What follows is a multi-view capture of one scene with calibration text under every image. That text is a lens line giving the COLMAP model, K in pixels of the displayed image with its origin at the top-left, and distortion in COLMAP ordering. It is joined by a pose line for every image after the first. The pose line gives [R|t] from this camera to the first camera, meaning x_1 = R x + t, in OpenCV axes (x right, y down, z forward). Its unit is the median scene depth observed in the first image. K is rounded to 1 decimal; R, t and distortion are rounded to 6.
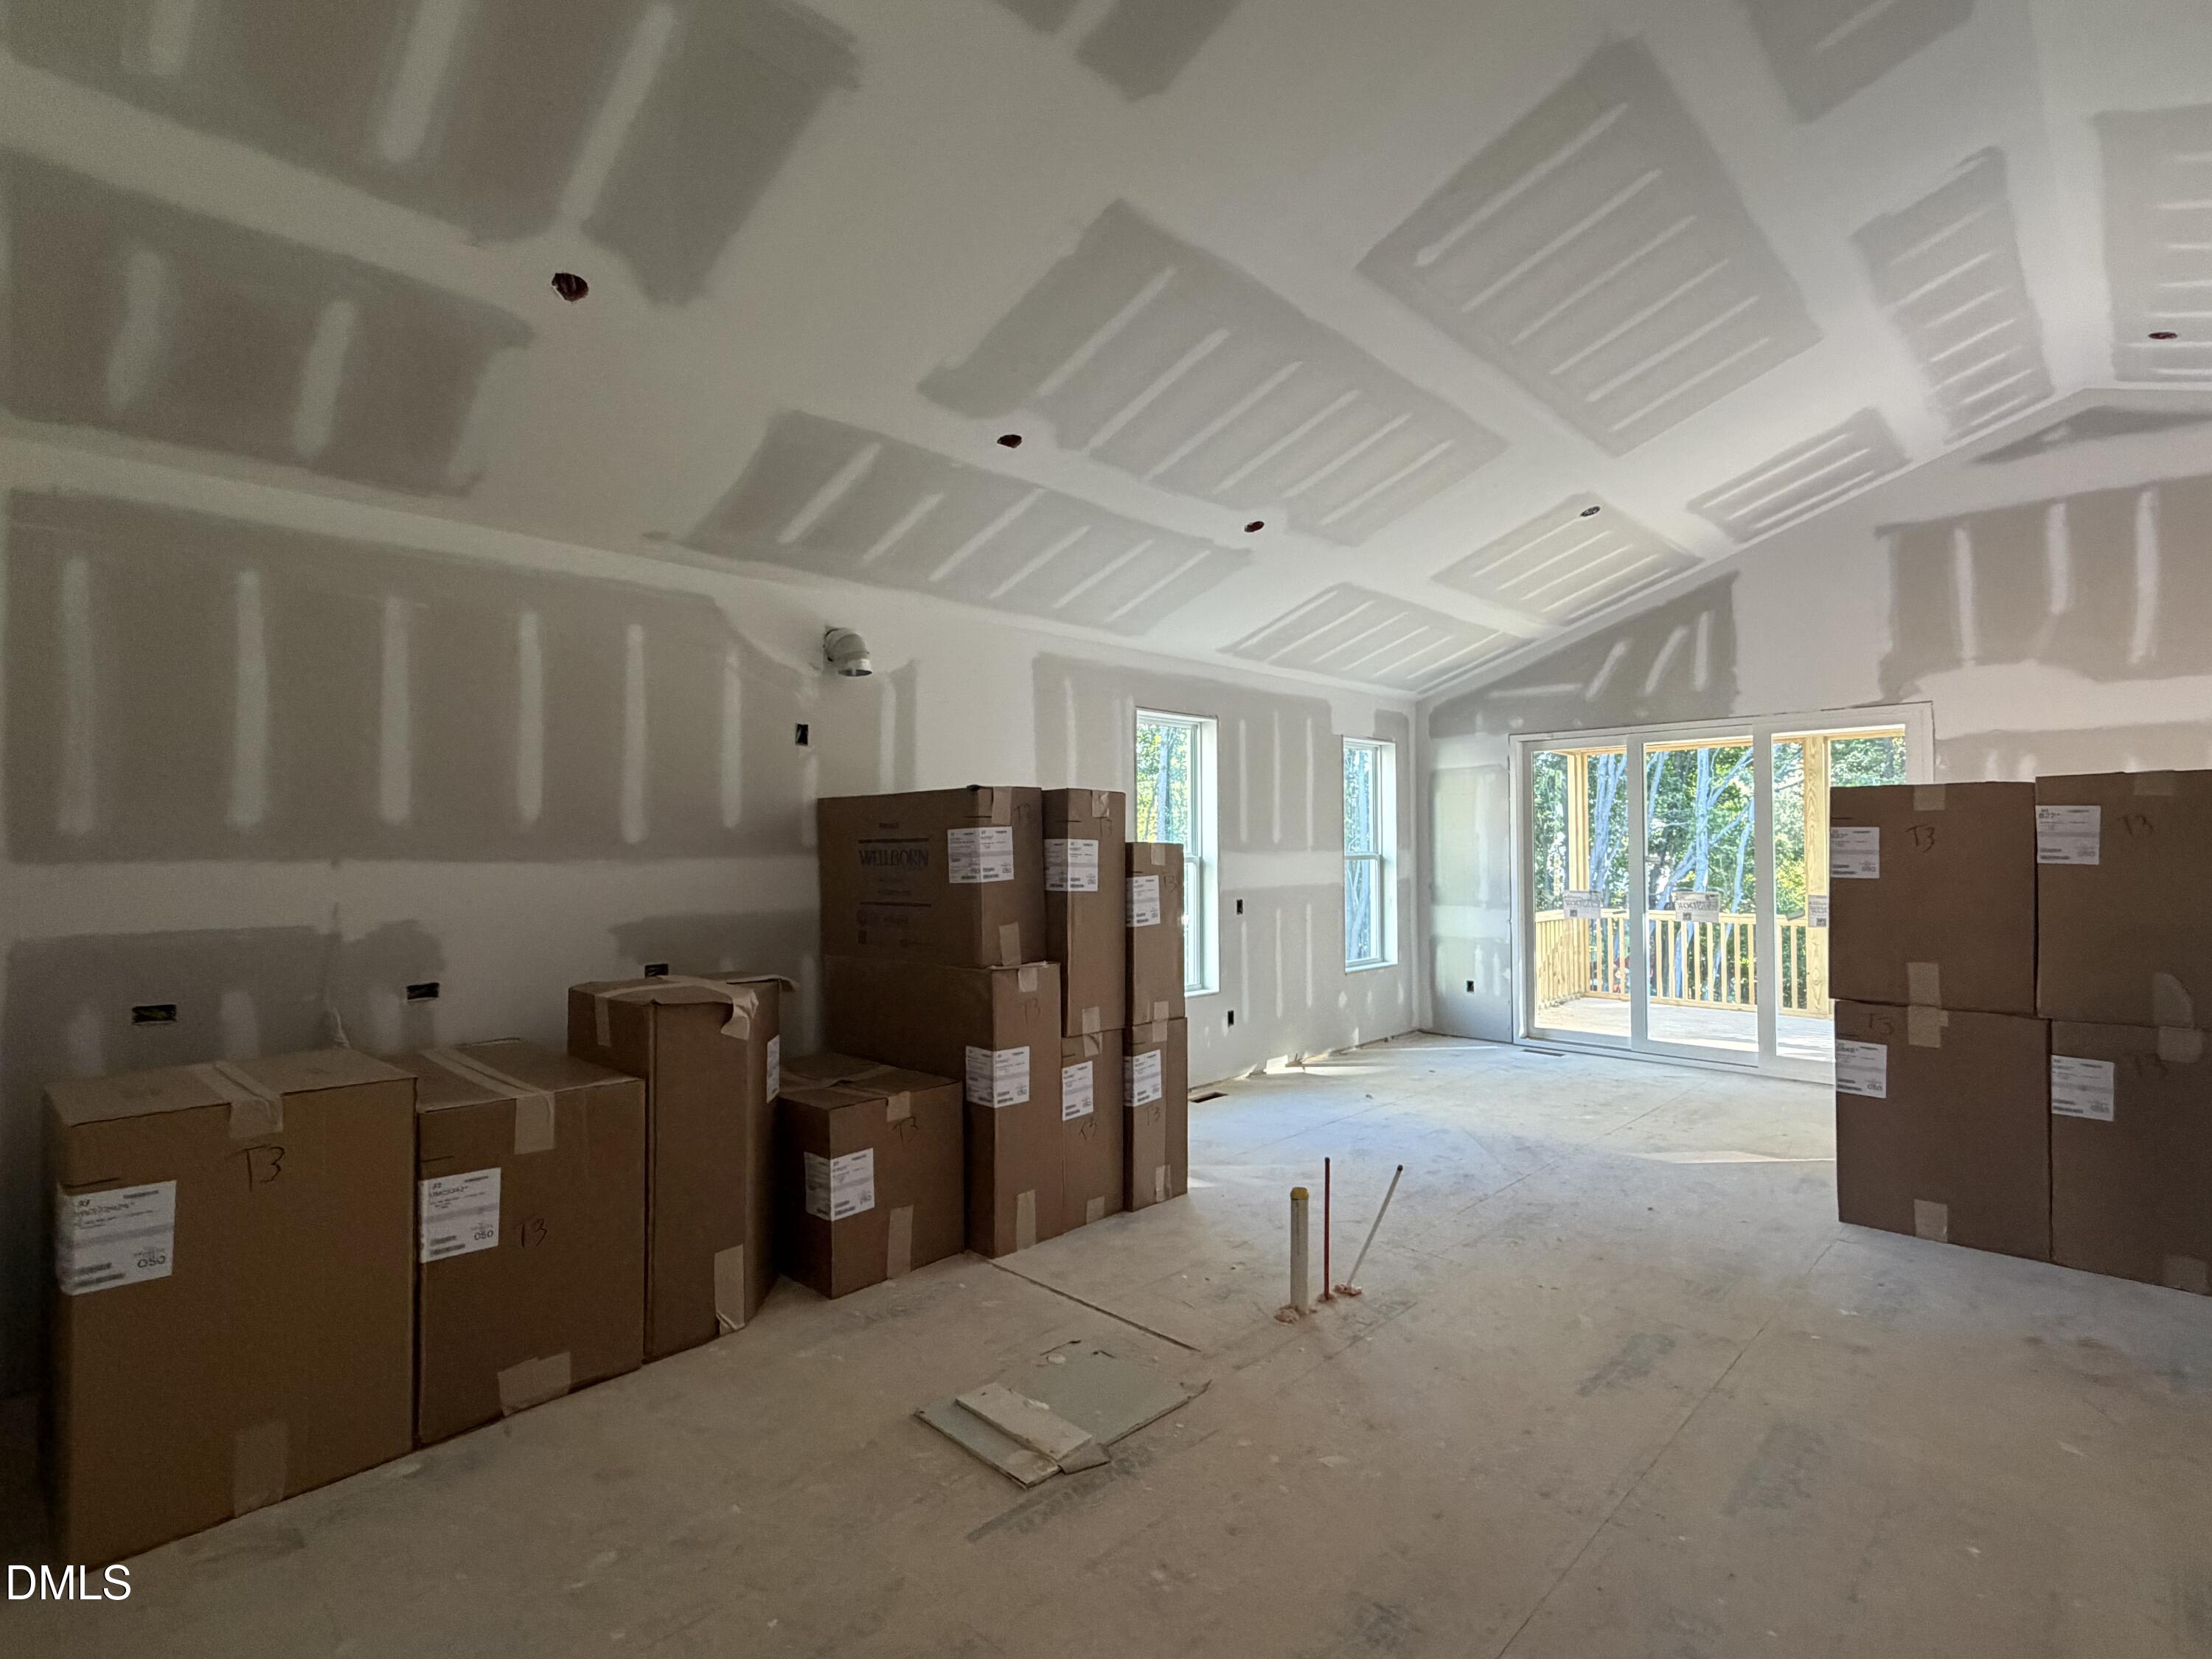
lens RADIAL K [[1068.7, 0, 1095.2], [0, 1068.7, 832.6], [0, 0, 1]] dist [0.002222, 0.000944]
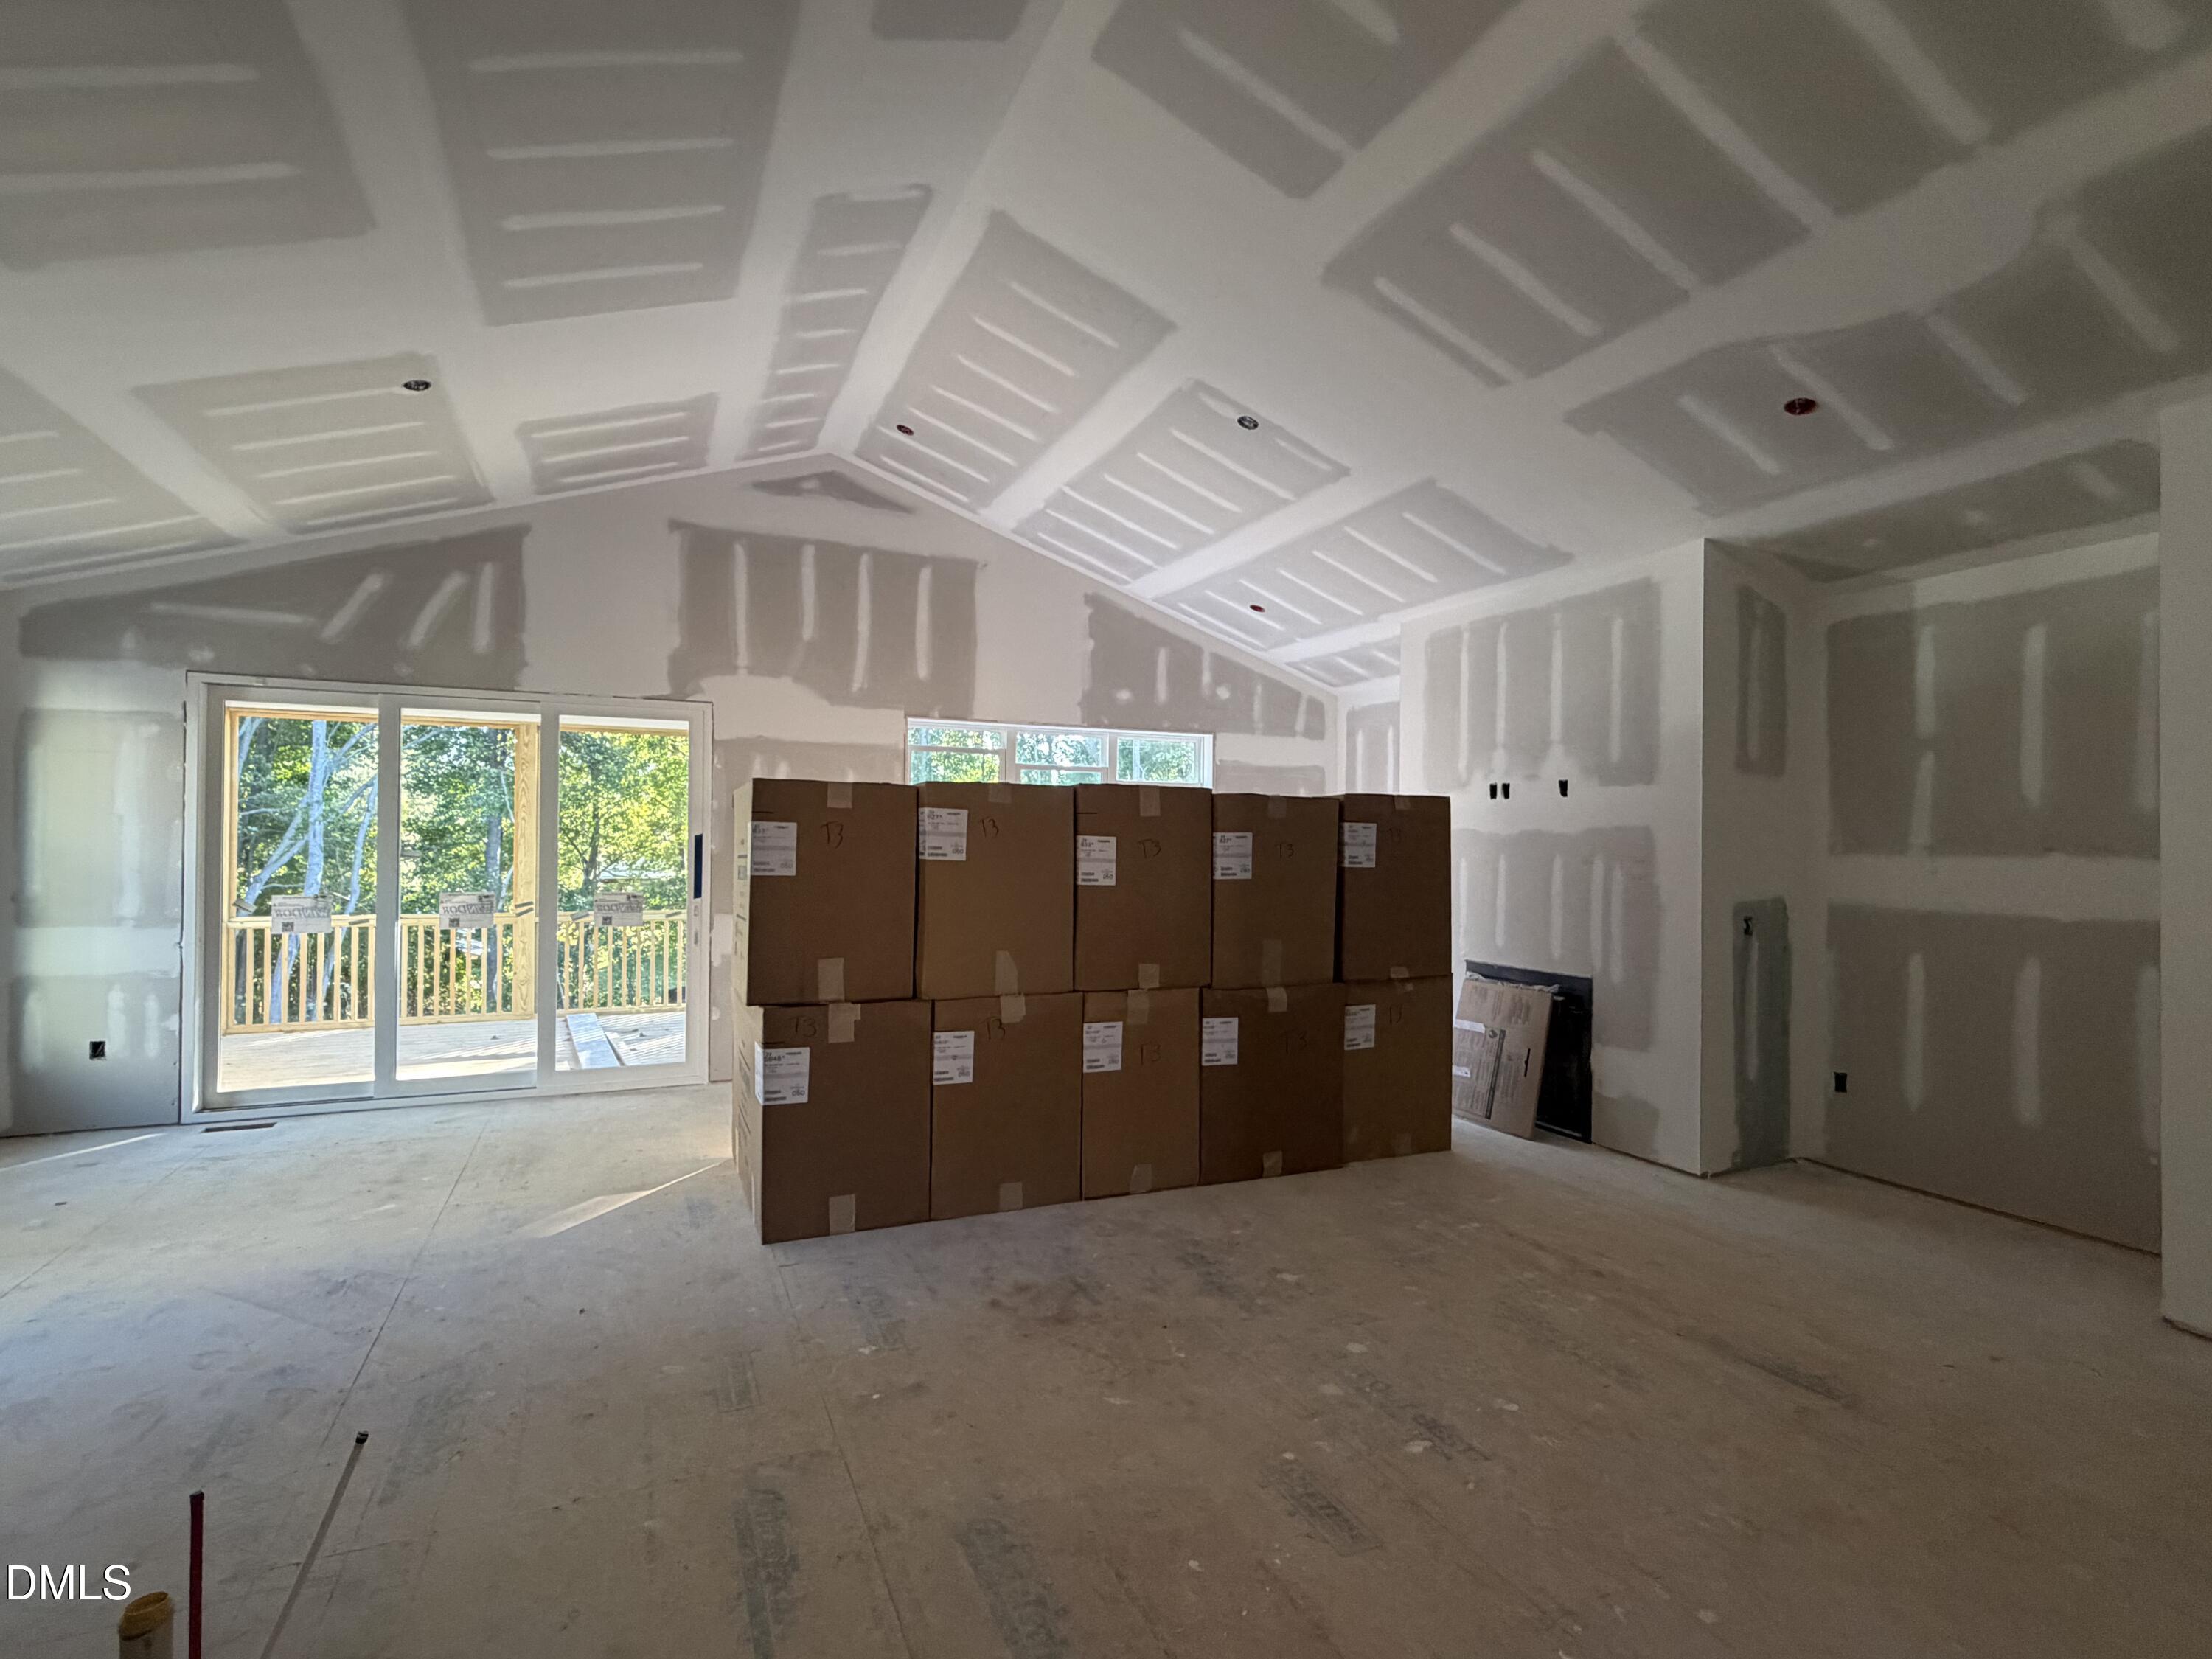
lens RADIAL K [[1068.7, 0, 1095.2], [0, 1068.7, 832.6], [0, 0, 1]] dist [0.002222, 0.000944]
pose [[0.358584, 0.018094, 0.933322, -0.055667], [-0.025624, 0.999626, -0.009534, 0.004554], [-0.933146, -0.020497, 0.358914, 0.297440]]
